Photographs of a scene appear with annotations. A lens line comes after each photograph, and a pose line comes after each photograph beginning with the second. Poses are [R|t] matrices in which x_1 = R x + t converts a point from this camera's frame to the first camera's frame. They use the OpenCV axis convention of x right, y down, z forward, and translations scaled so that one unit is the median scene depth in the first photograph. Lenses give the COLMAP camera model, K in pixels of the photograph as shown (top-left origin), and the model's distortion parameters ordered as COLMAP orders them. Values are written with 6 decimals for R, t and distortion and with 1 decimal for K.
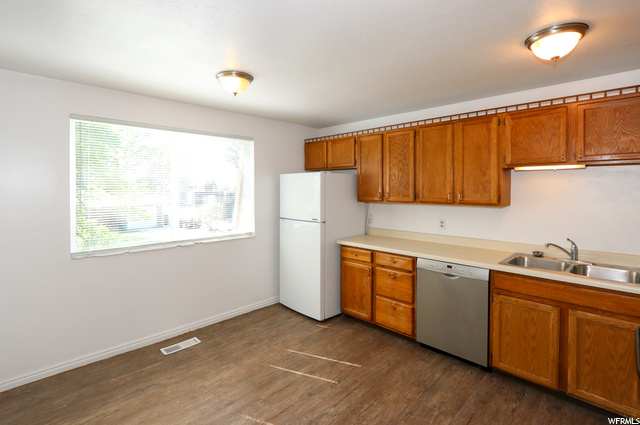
lens RADIAL K [[304.0, 0, 305.9], [0, 304.0, 191.5], [0, 0, 1]] dist [-0.001731, -0.000187]
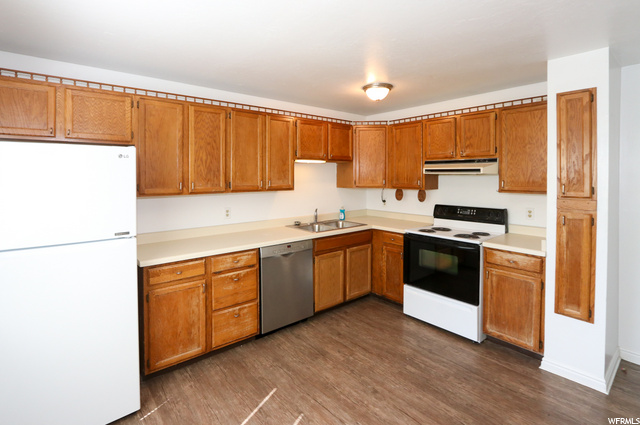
lens RADIAL K [[316.6, 0, 309.2], [0, 316.6, 178.3], [0, 0, 1]] dist [-0.002172, -0.000089]
pose [[0.081185, -0.008375, 0.996664, -0.574895], [0.013259, 0.999885, 0.007322, -0.007803], [-0.996611, 0.012621, 0.081286, 0.706269]]
